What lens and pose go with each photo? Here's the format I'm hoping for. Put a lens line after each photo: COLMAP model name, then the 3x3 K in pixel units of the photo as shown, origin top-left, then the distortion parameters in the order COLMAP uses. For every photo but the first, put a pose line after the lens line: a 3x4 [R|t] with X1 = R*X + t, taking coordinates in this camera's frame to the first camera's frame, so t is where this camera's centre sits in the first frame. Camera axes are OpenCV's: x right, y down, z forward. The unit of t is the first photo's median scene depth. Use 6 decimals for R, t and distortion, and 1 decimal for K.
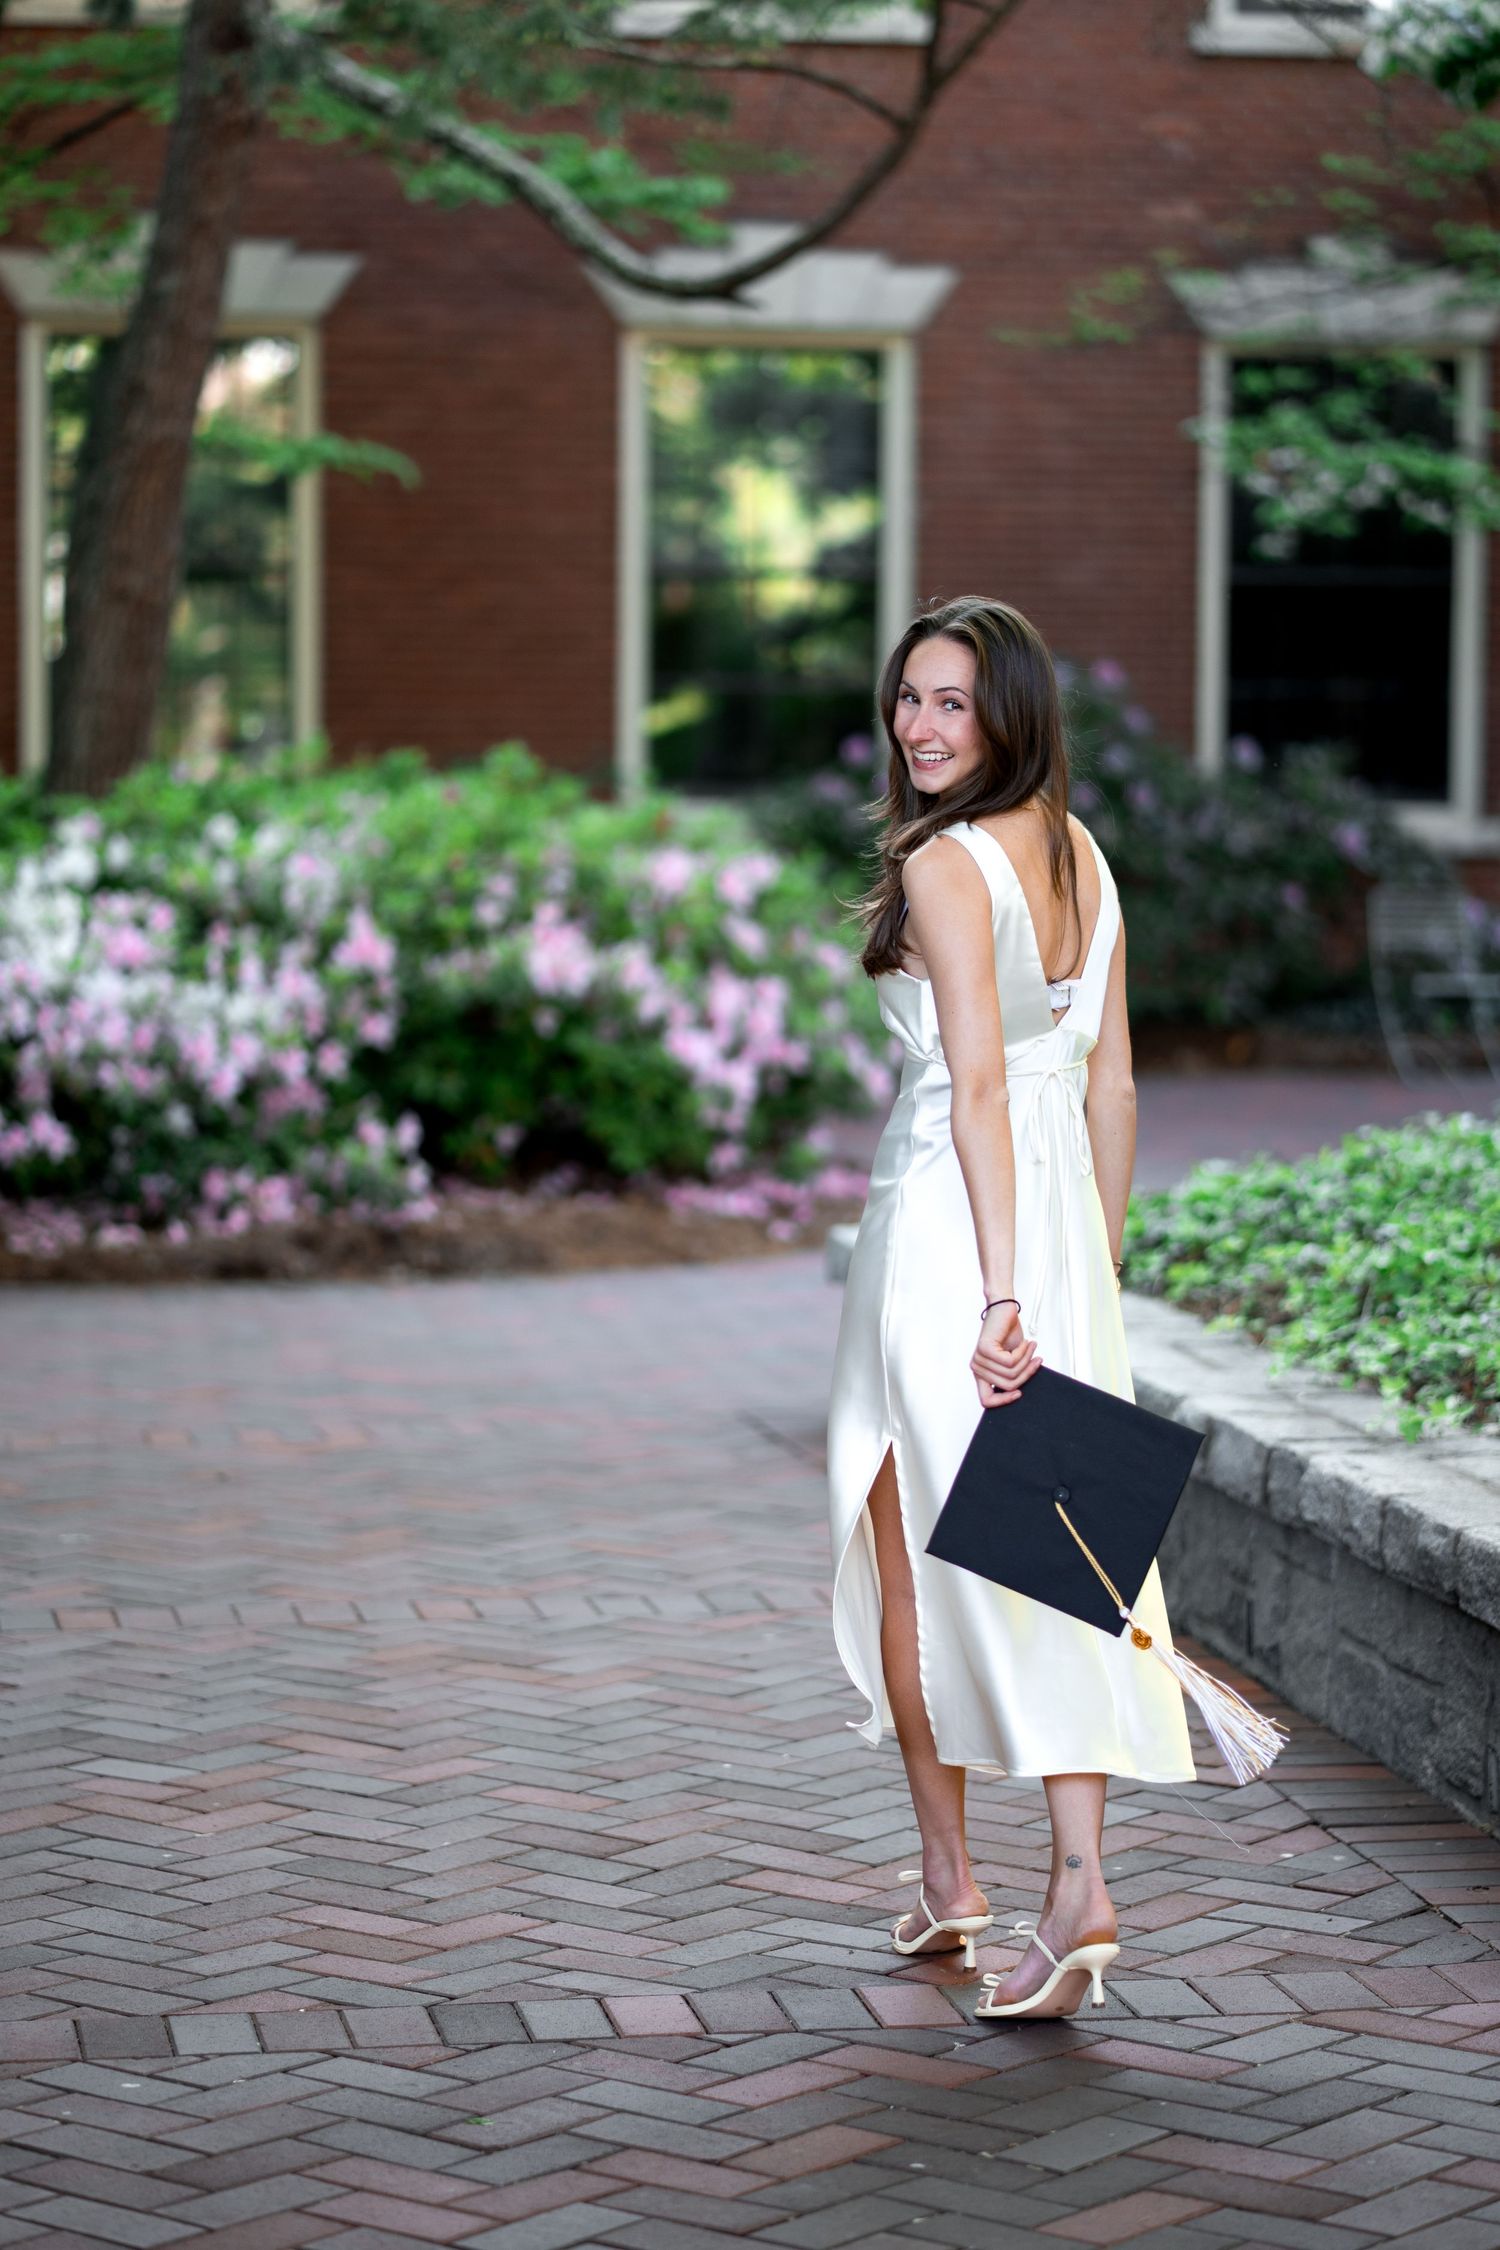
lens RADIAL K [[5684.6, 0, 747.0], [0, 5684.6, 1121.3], [0, 0, 1]] dist [0.021891, 0.000000]
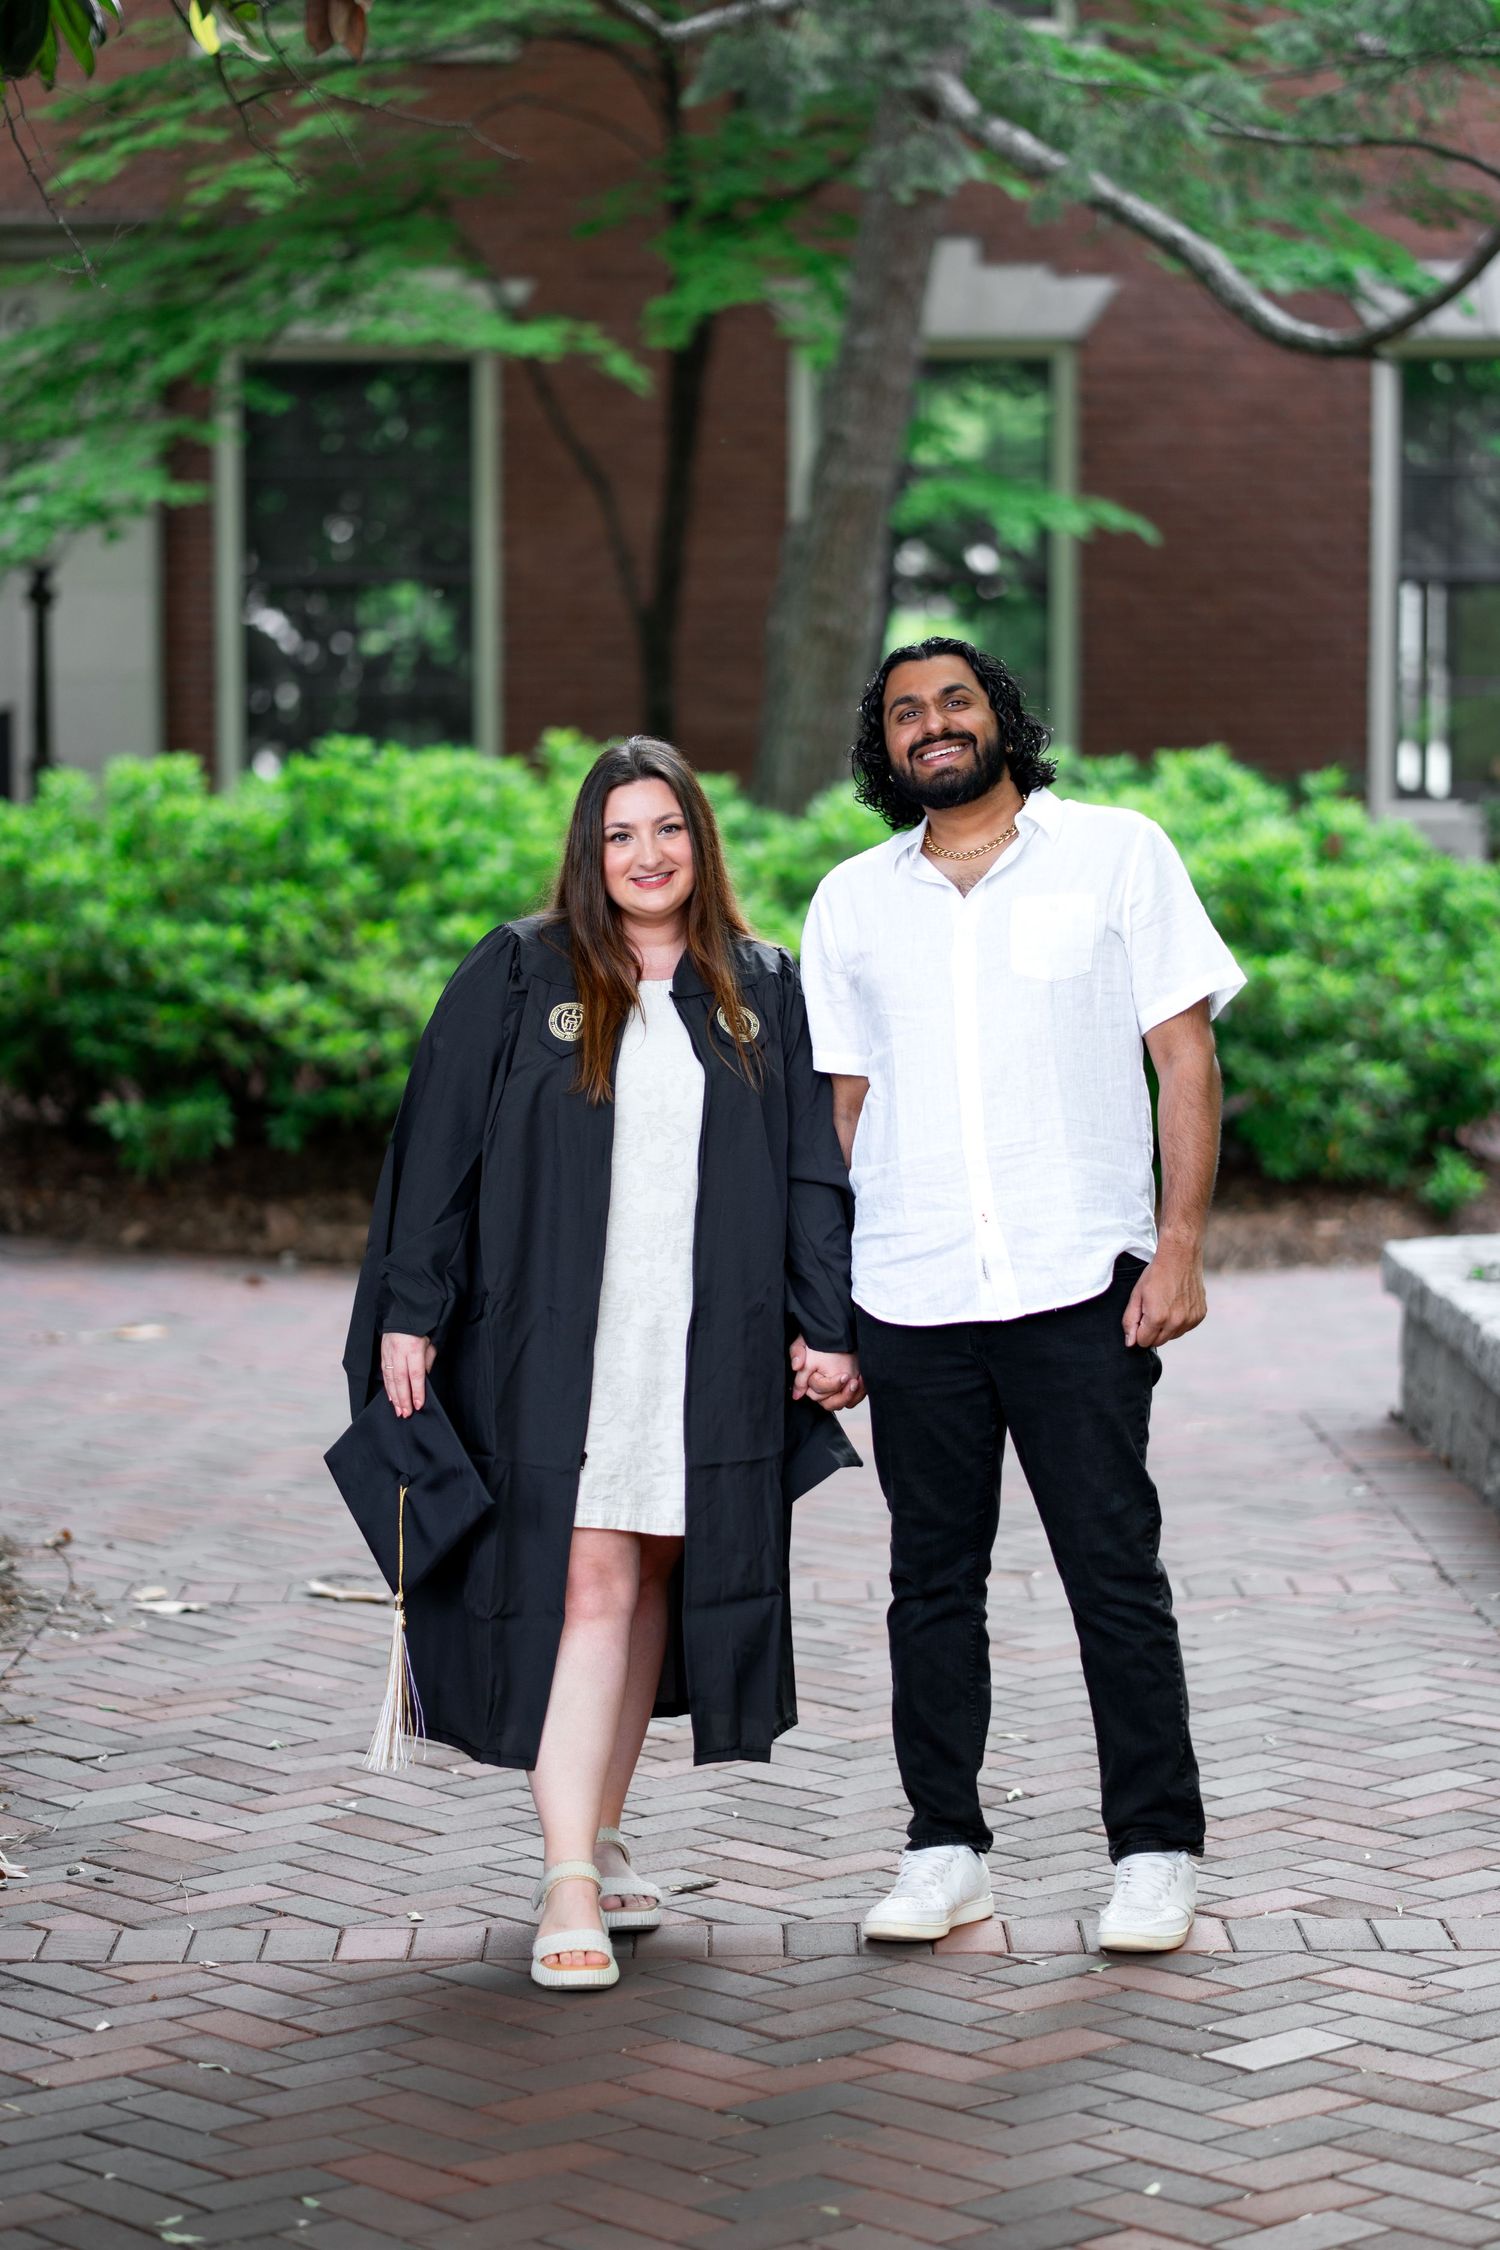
lens RADIAL K [[5684.6, 0, 754.4], [0, 5684.6, 1125.0], [0, 0, 1]] dist [0.021891, 0.000000]
pose [[0.988799, 0.005972, -0.149134, 0.101230], [-0.005311, 0.999974, 0.004834, -0.014486], [0.149159, -0.003987, 0.988805, -0.150885]]
